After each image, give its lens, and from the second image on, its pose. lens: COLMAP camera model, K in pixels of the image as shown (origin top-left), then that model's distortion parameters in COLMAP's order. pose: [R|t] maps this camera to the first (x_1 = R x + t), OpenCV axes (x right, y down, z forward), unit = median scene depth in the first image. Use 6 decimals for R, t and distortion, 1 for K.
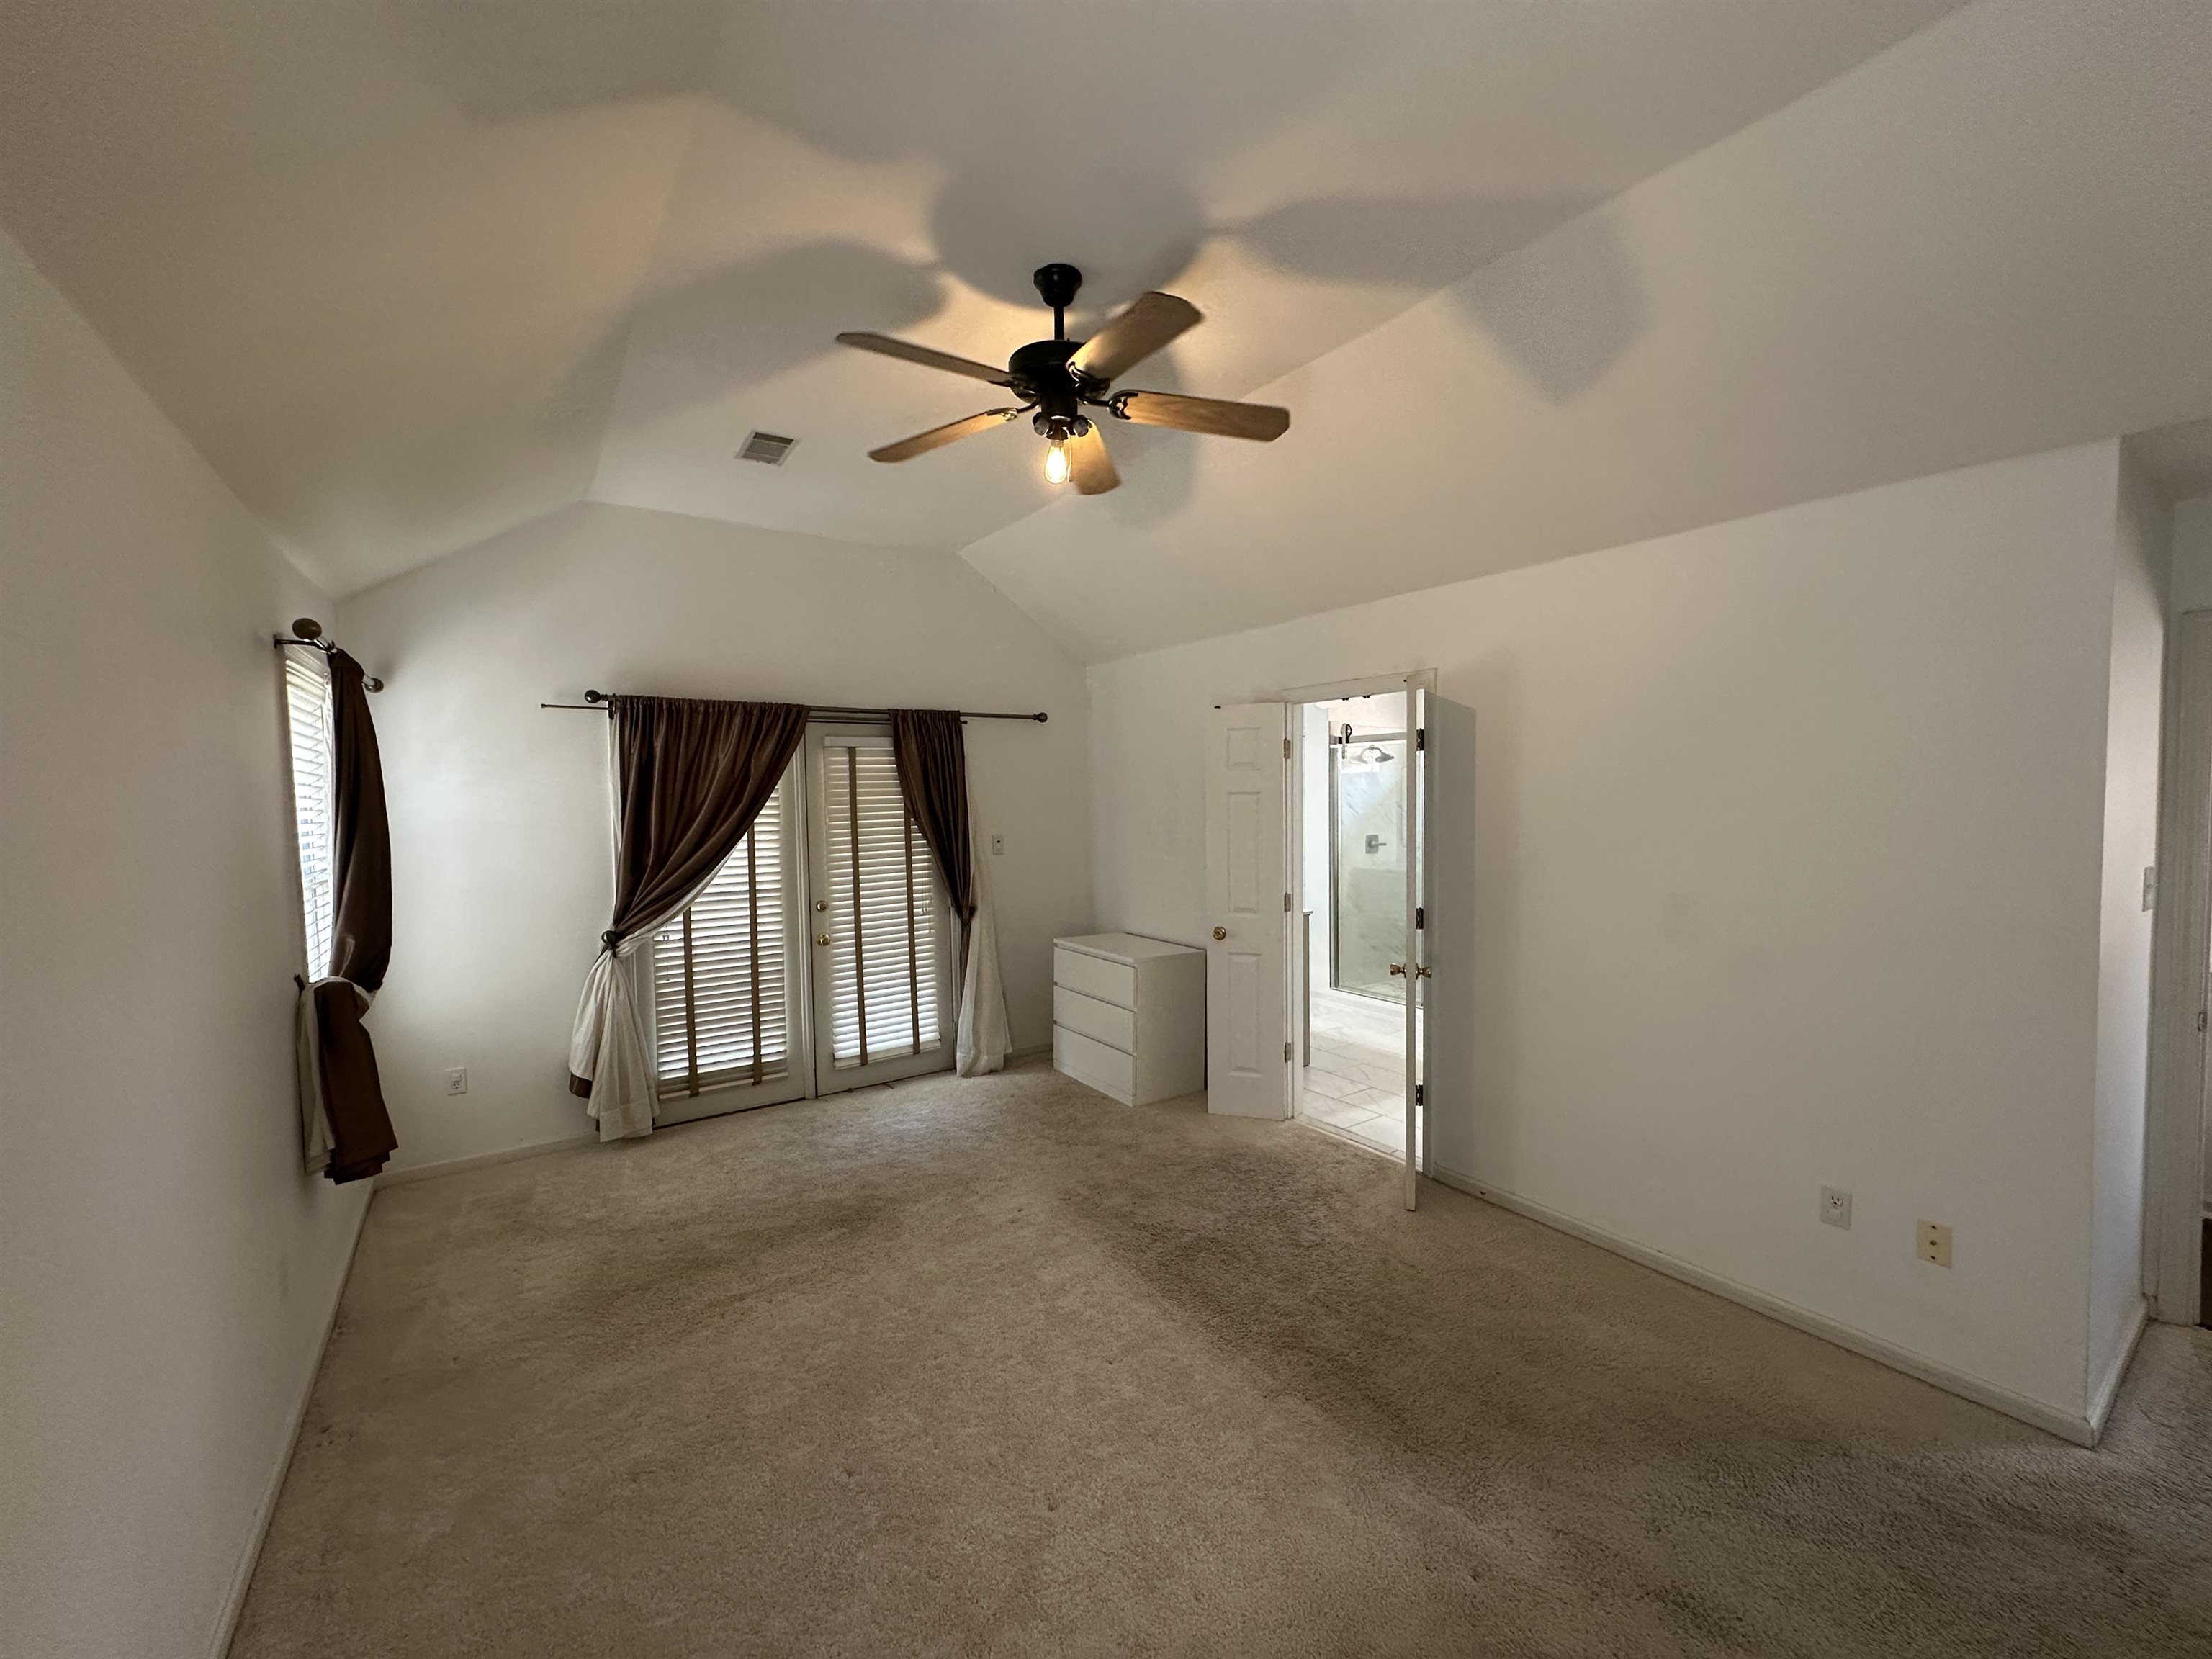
lens RADIAL K [[884.3, 0, 1109.6], [0, 884.3, 832.8], [0, 0, 1]] dist [0.000321, 0.000543]
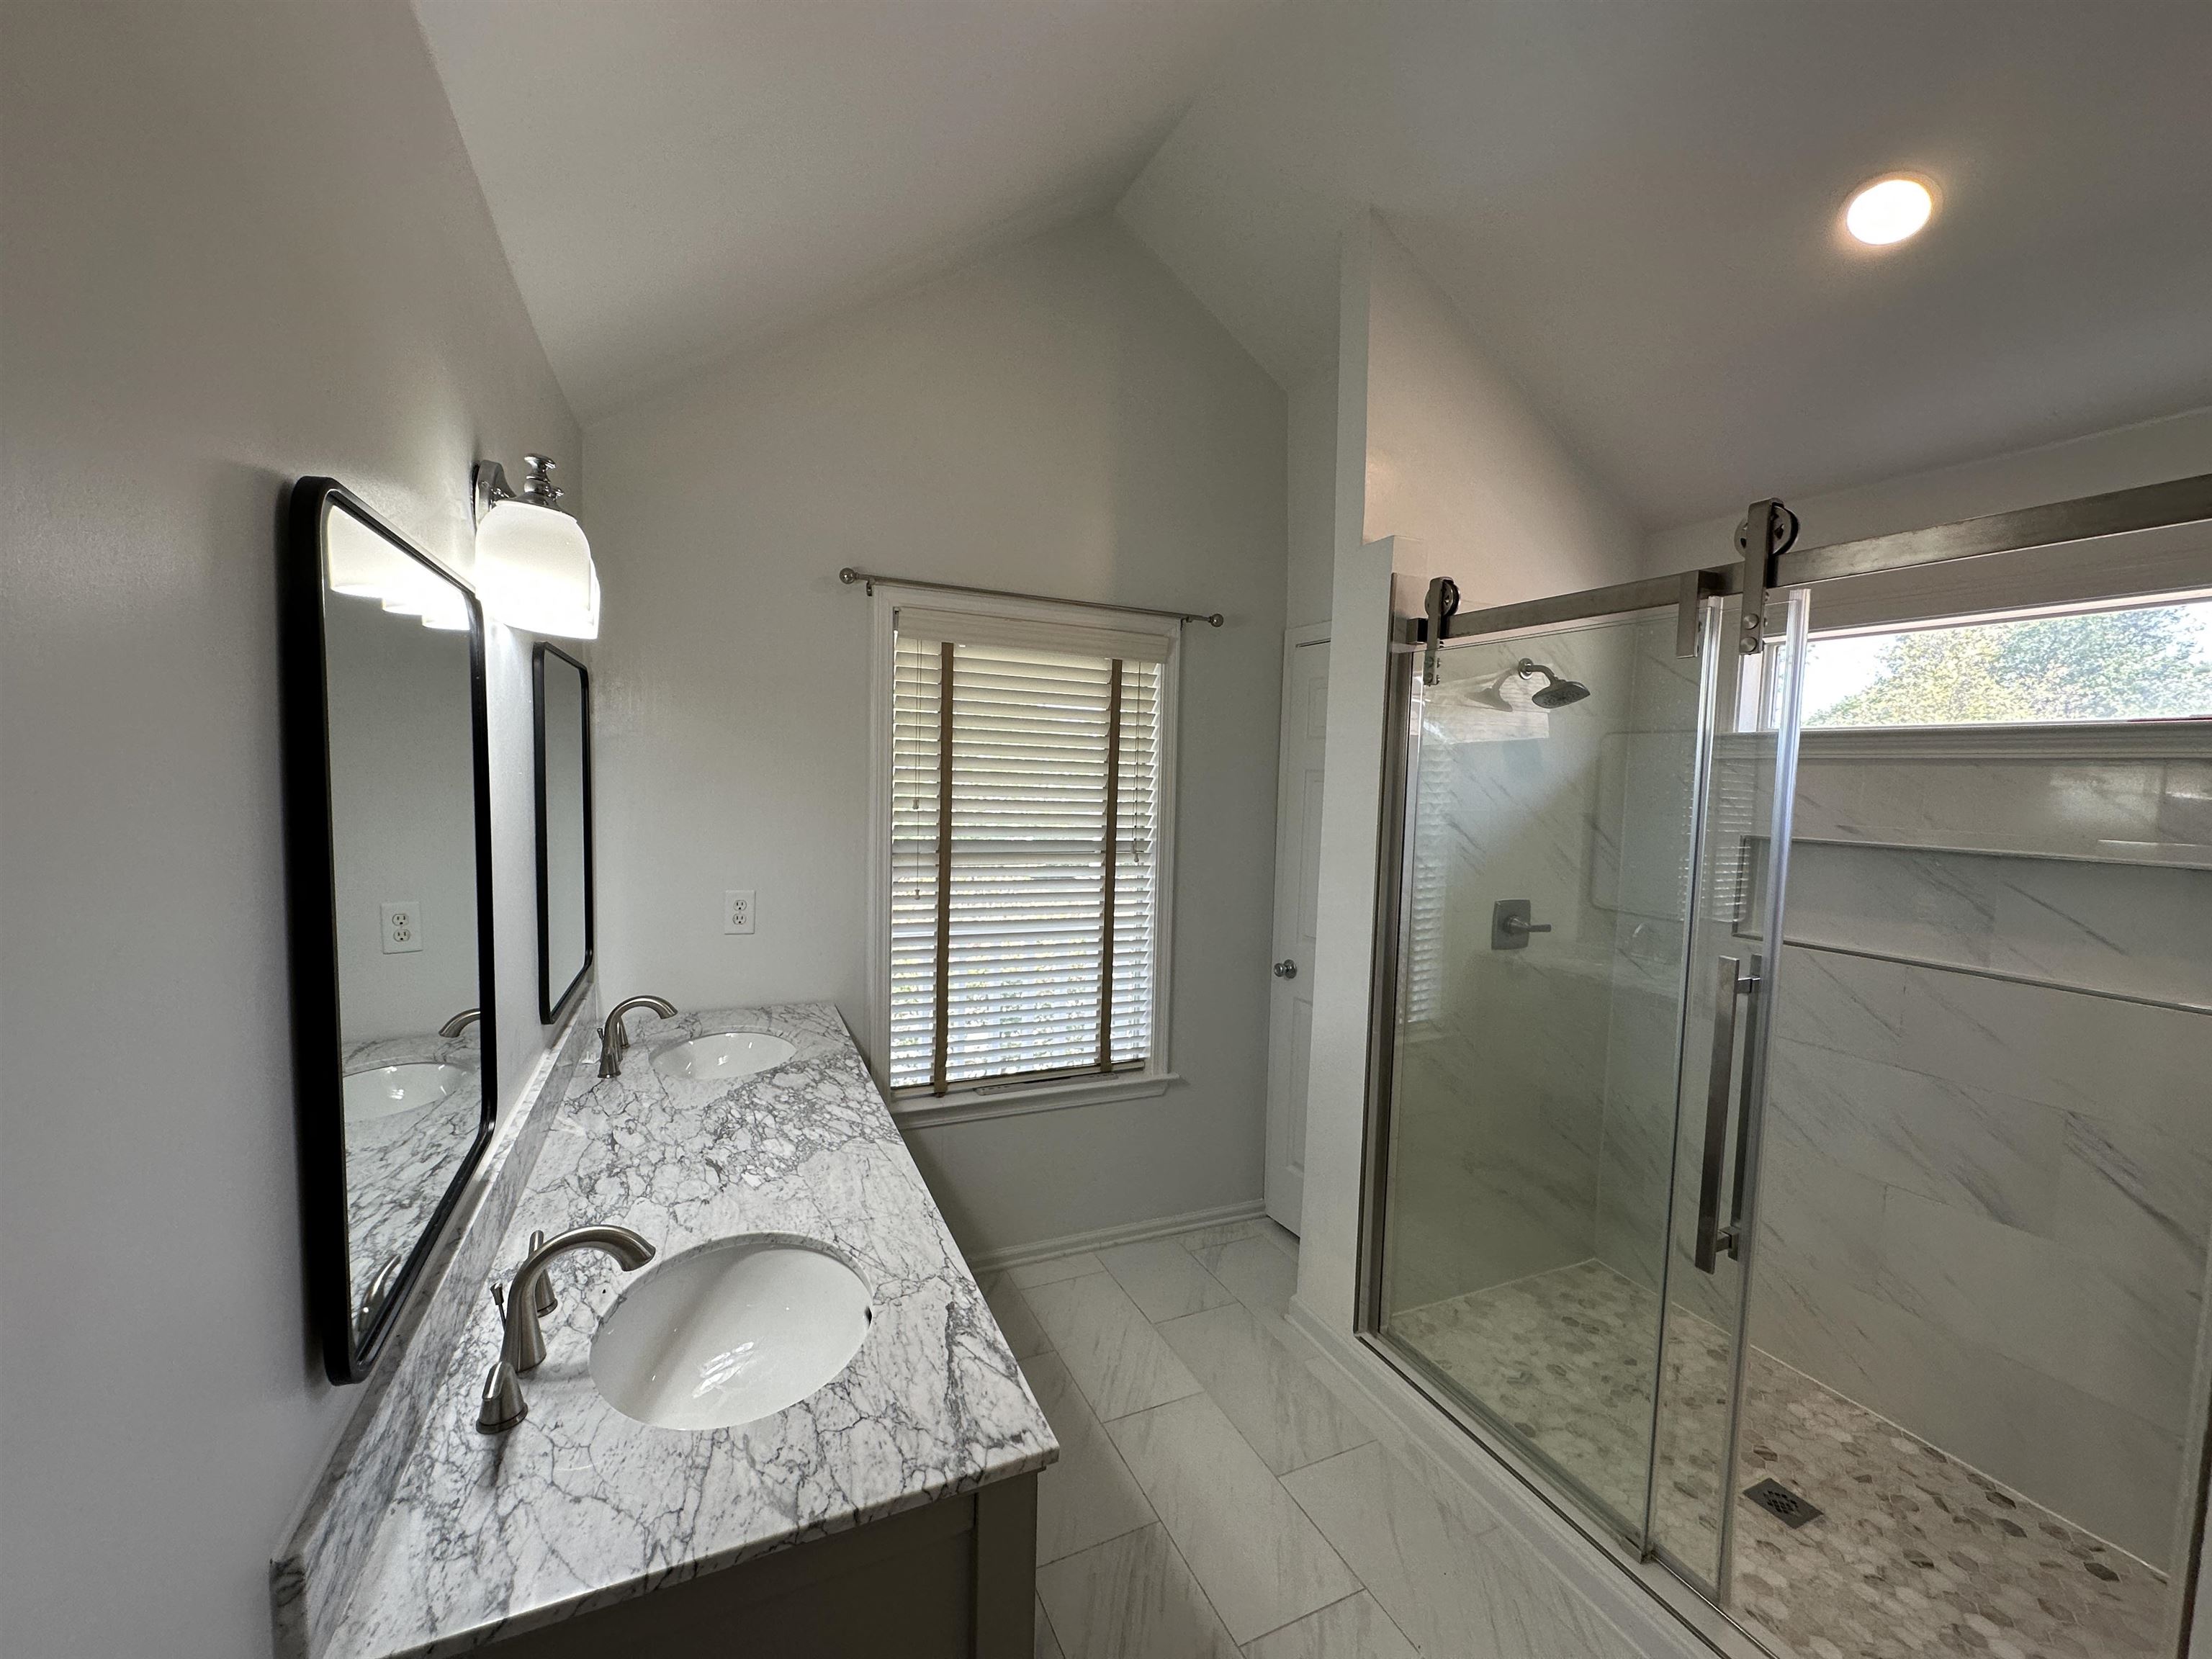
lens RADIAL K [[885.3, 0, 1105.4], [0, 885.3, 833.9], [0, 0, 1]] dist [0.001223, -0.000330]
pose [[0.984586, 0.053090, -0.166652, 0.201905], [-0.049564, 0.998452, 0.025251, -0.029525], [0.167734, -0.016602, 0.985692, 0.646052]]
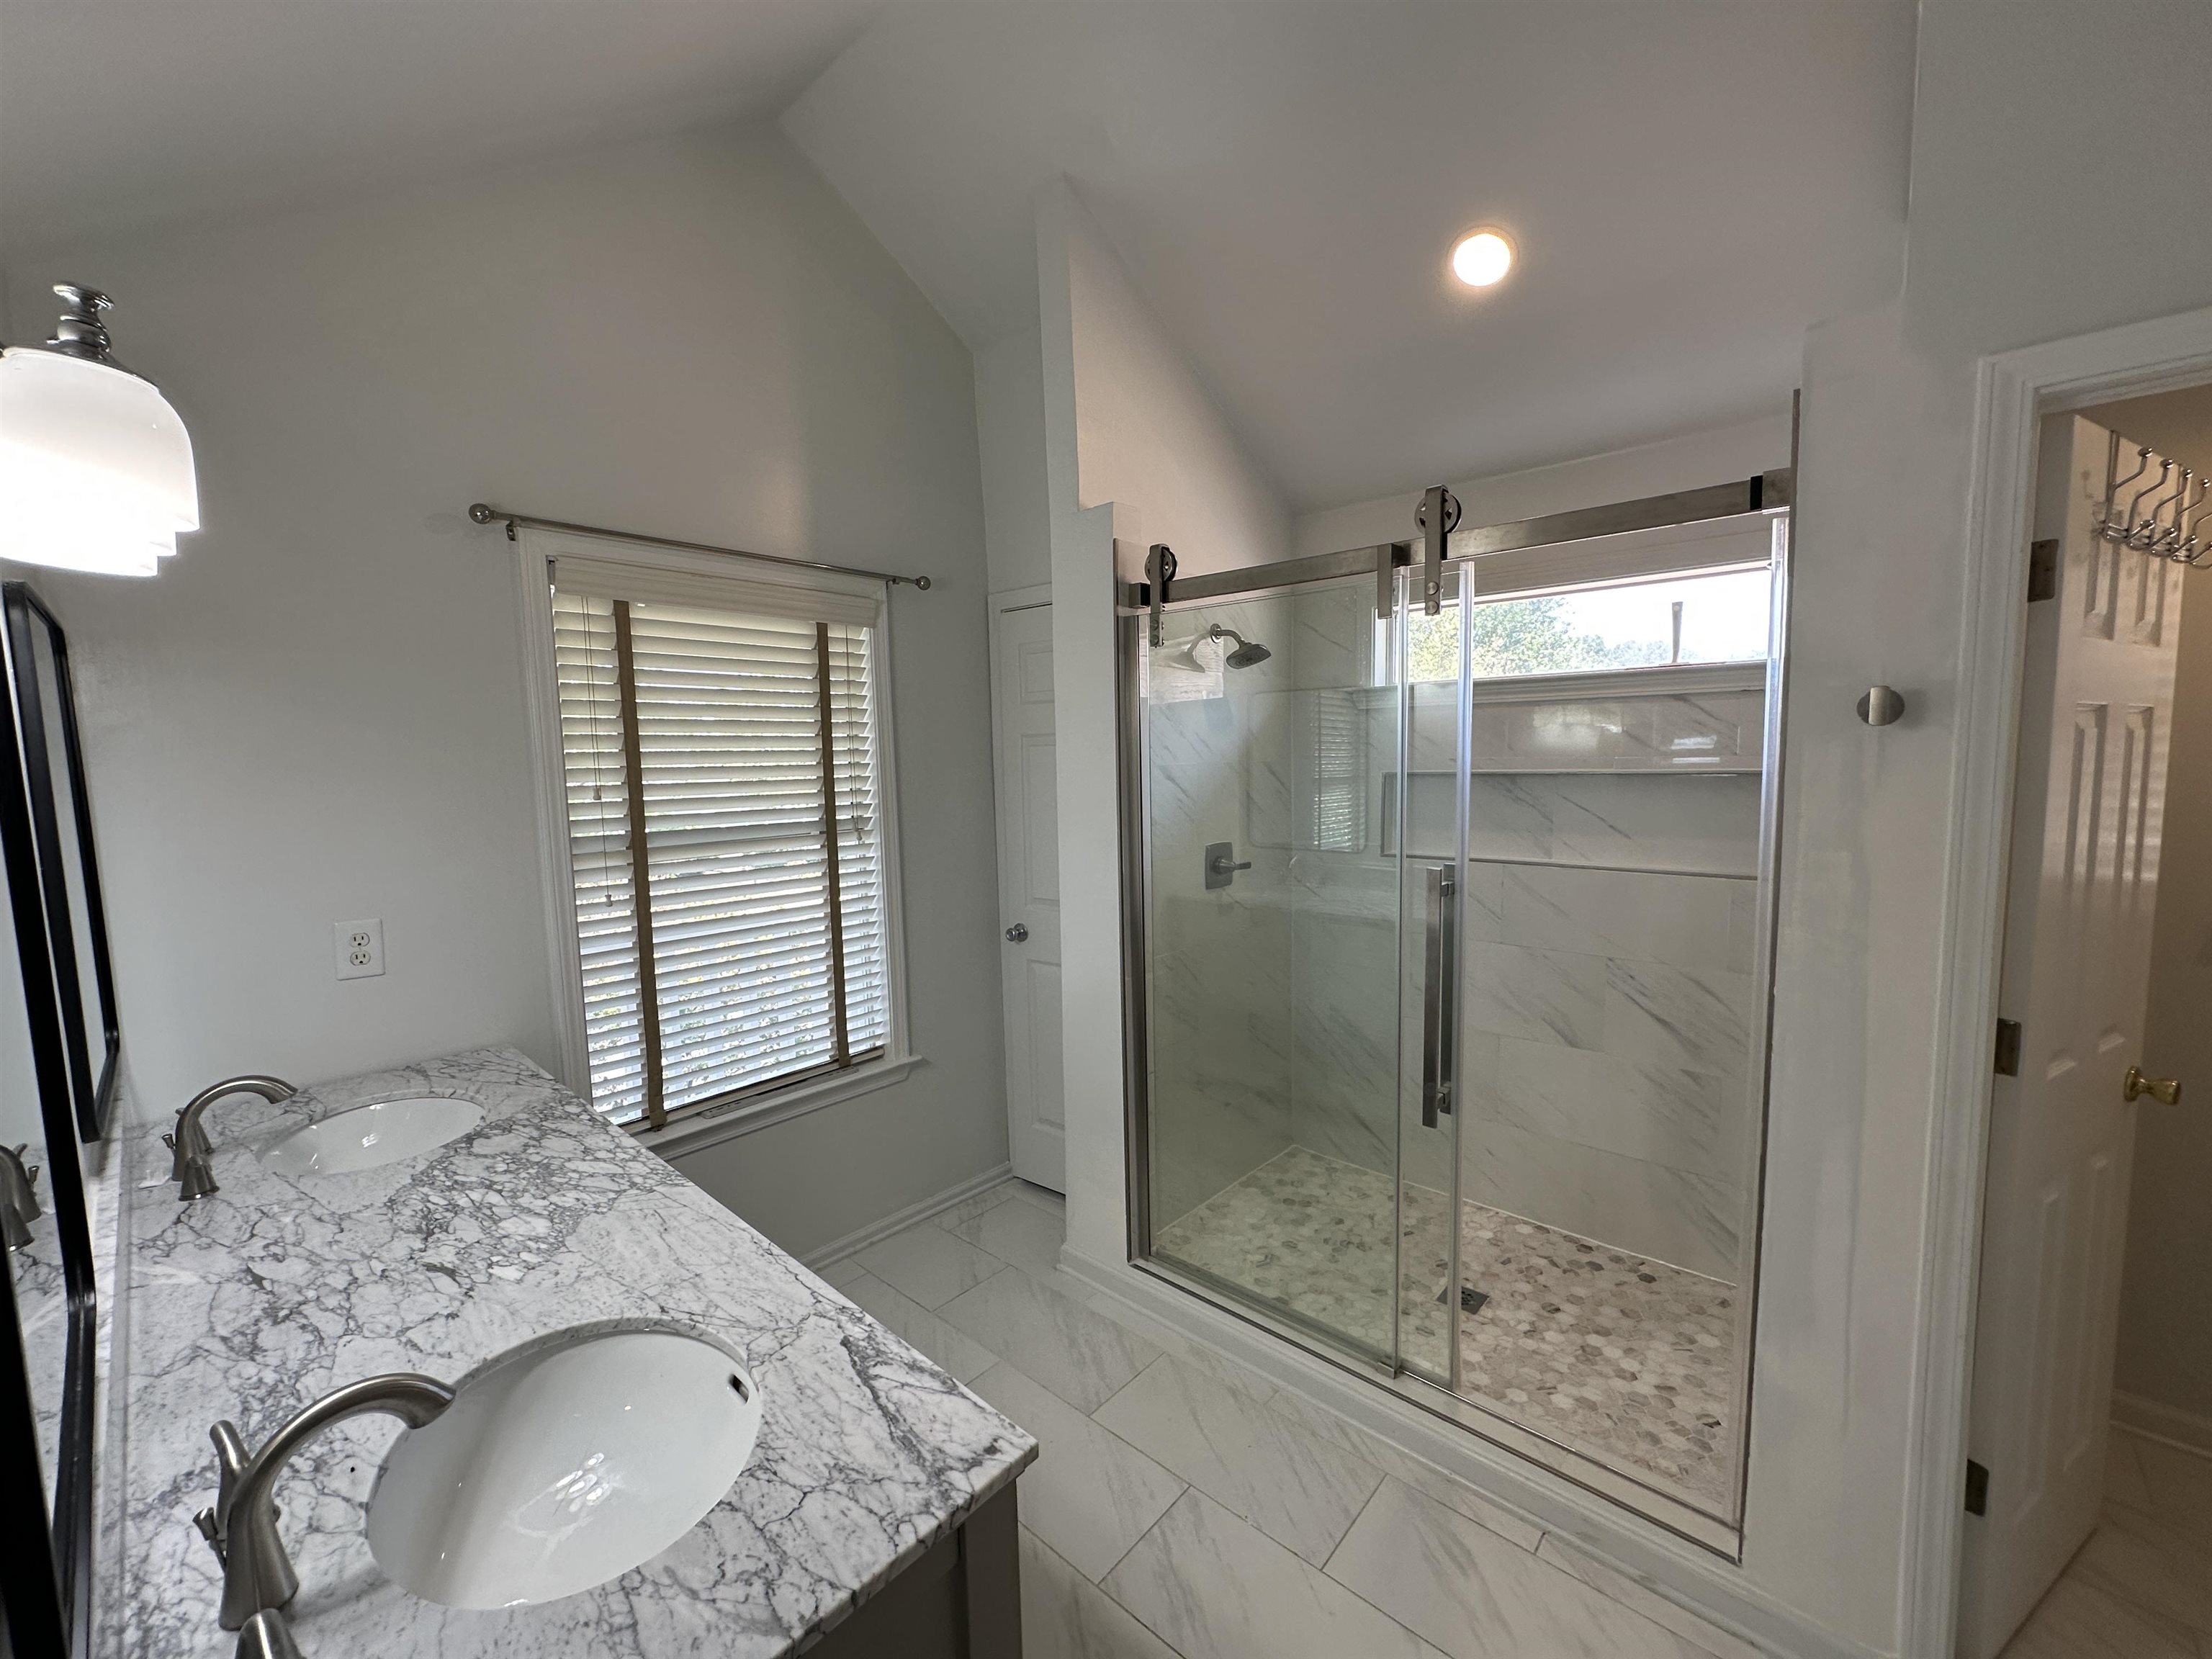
lens RADIAL K [[884.3, 0, 1109.6], [0, 884.3, 832.8], [0, 0, 1]] dist [0.000321, 0.000543]
pose [[0.971574, -0.030392, 0.234777, 0.160341], [0.019864, 0.998694, 0.047080, -0.025794], [-0.235901, -0.041078, 0.970909, 0.654023]]
